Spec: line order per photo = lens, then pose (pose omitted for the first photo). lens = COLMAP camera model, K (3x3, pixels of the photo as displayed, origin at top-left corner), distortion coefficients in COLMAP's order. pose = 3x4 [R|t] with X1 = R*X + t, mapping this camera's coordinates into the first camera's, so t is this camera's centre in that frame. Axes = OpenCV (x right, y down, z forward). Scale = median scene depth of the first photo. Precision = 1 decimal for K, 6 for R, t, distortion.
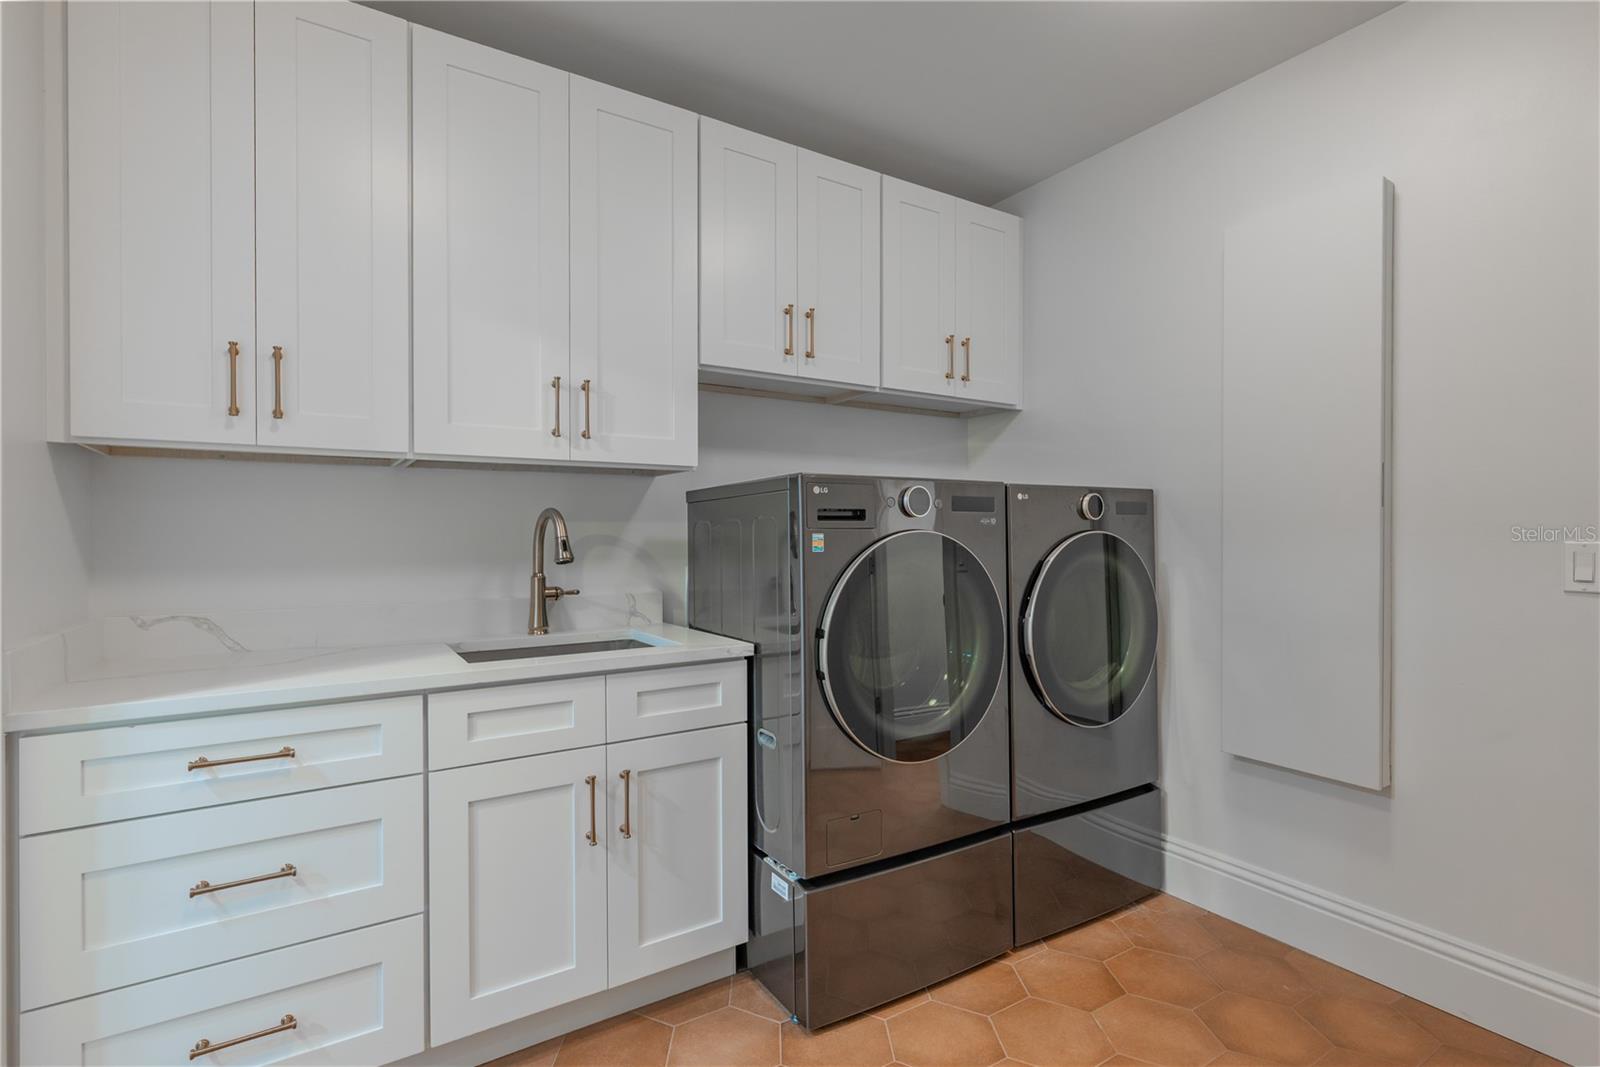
lens RADIAL K [[767.4, 0, 803.9], [0, 767.4, 533.0], [0, 0, 1]] dist [0.002692, -0.000477]
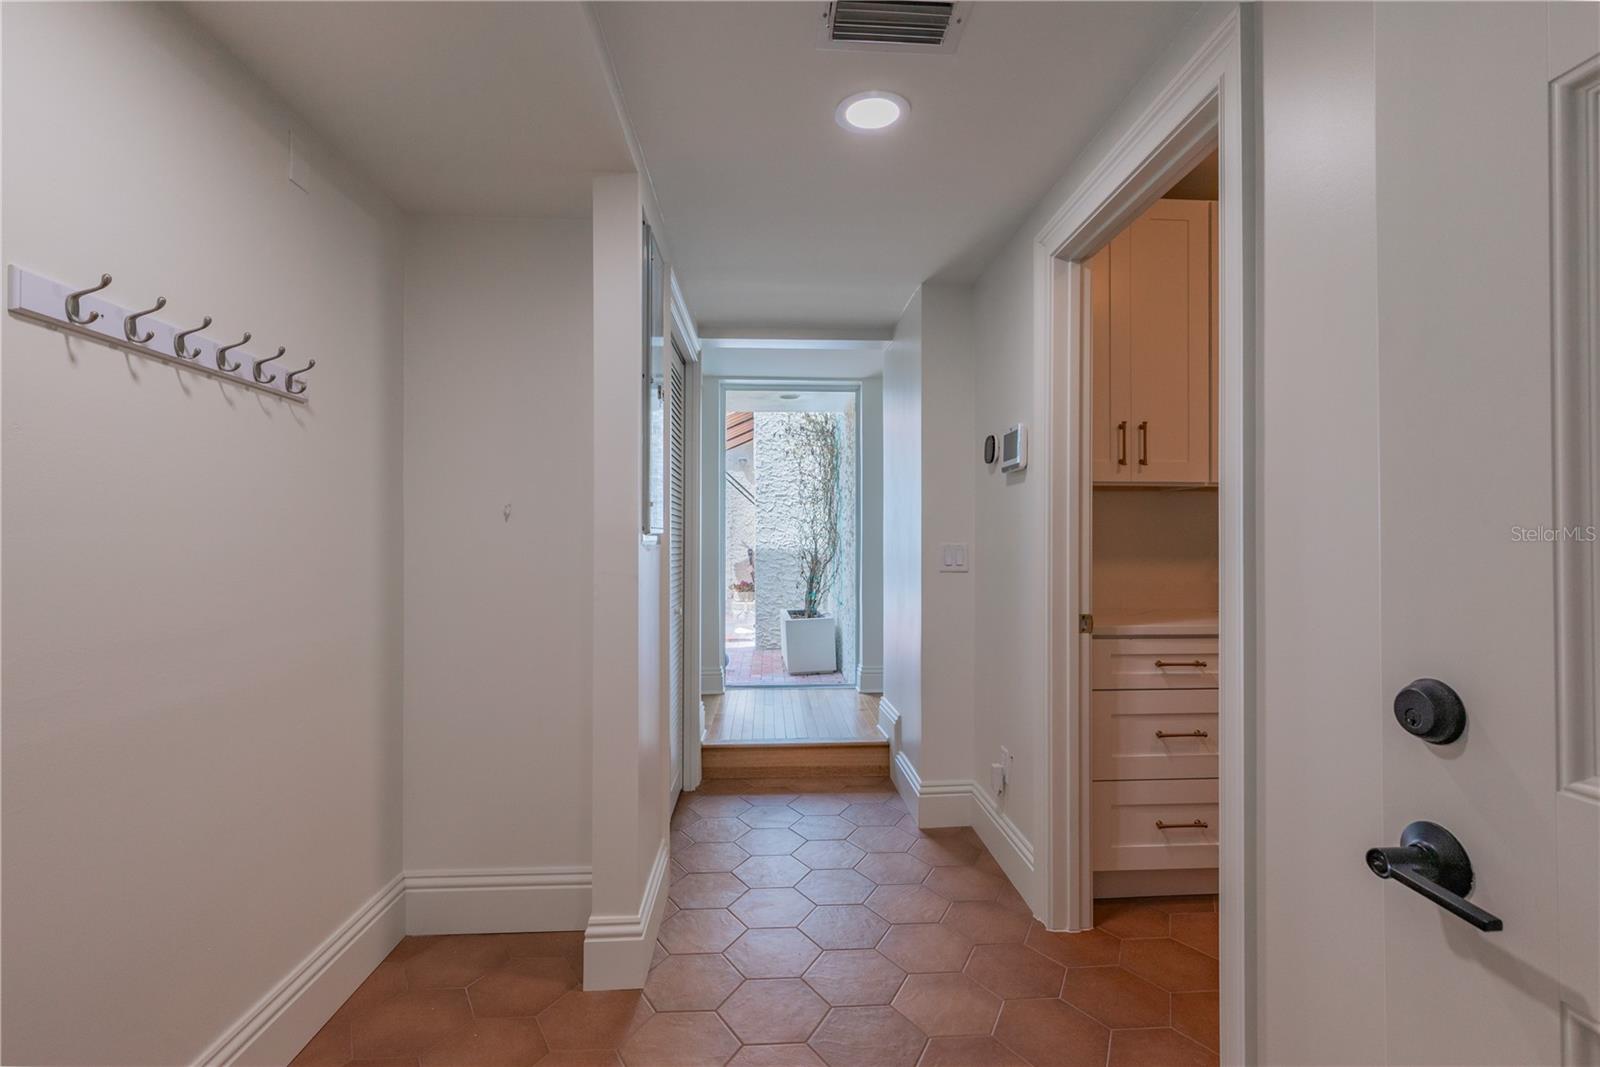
lens RADIAL K [[698.3, 0, 808.5], [0, 698.3, 541.8], [0, 0, 1]] dist [-0.003360, -0.000107]
pose [[0.880266, 0.005717, -0.474446, -0.509254], [-0.007937, 0.999965, -0.002676, 0.020936], [0.474414, 0.006121, 0.880281, -0.551507]]
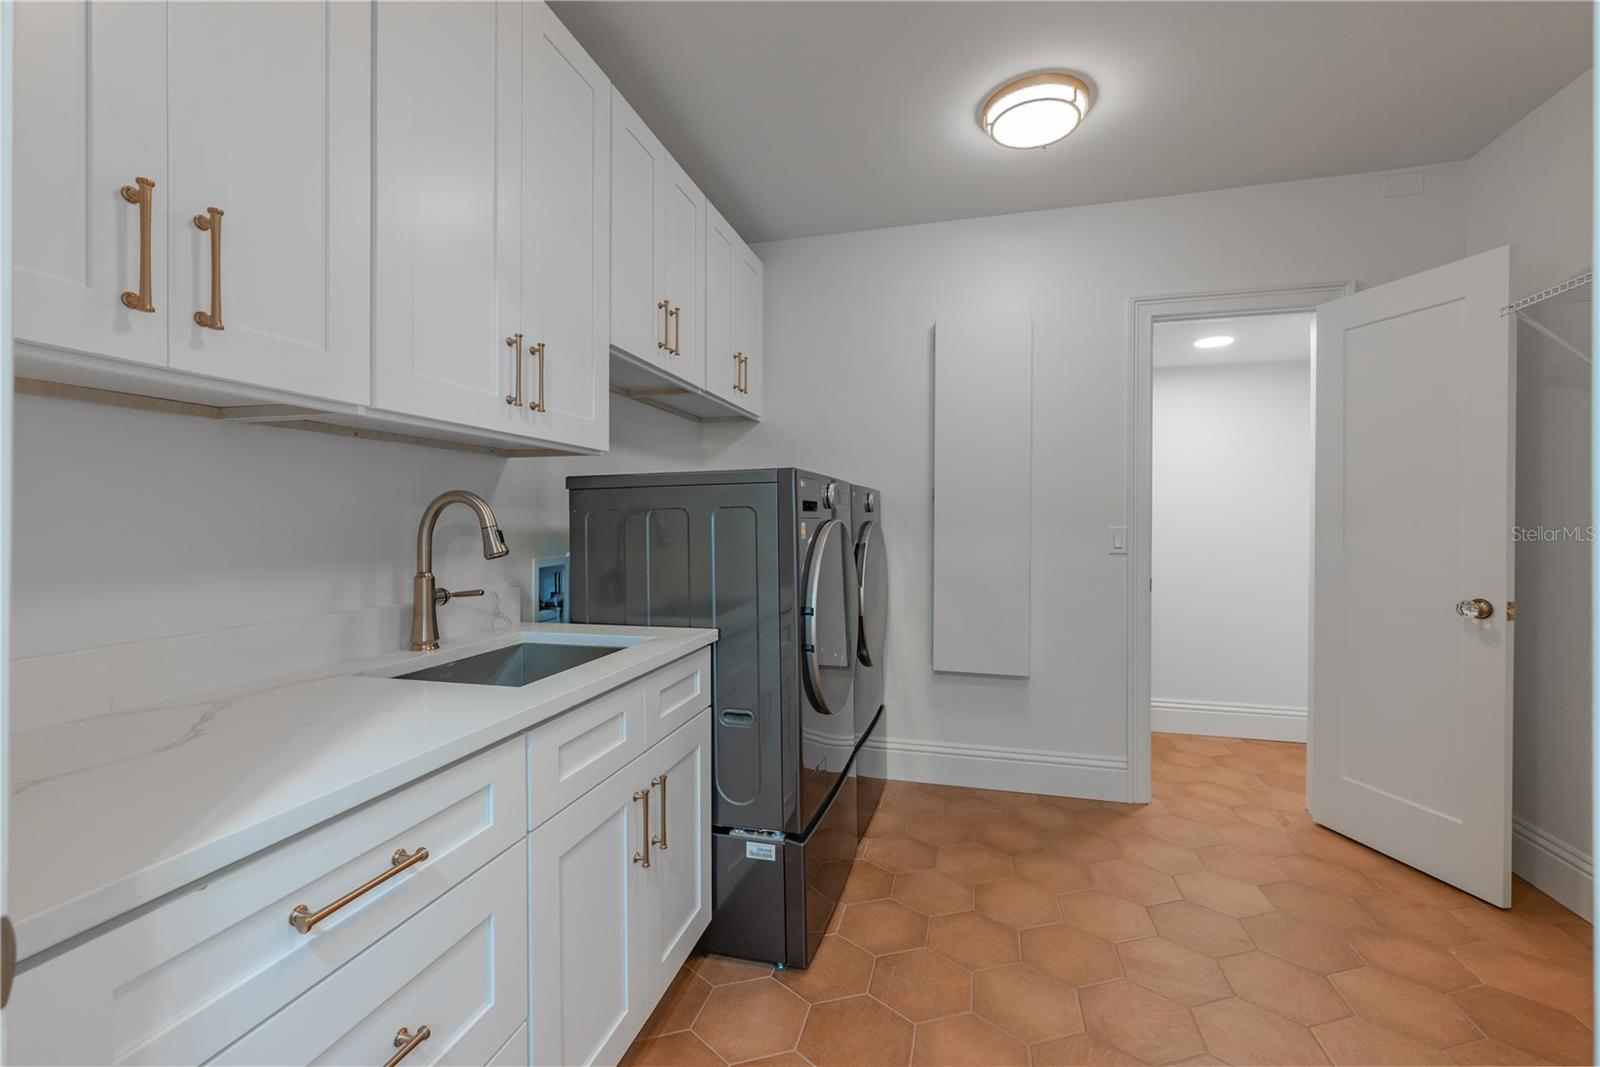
lens RADIAL K [[674.0, 0, 803.3], [0, 674.0, 520.4], [0, 0, 1]] dist [0.000963, 0.000024]
pose [[0.729400, 0.003362, 0.684079, -0.593831], [-0.001418, 0.999993, -0.003403, 0.000886], [-0.684086, 0.001512, 0.729400, 0.254589]]
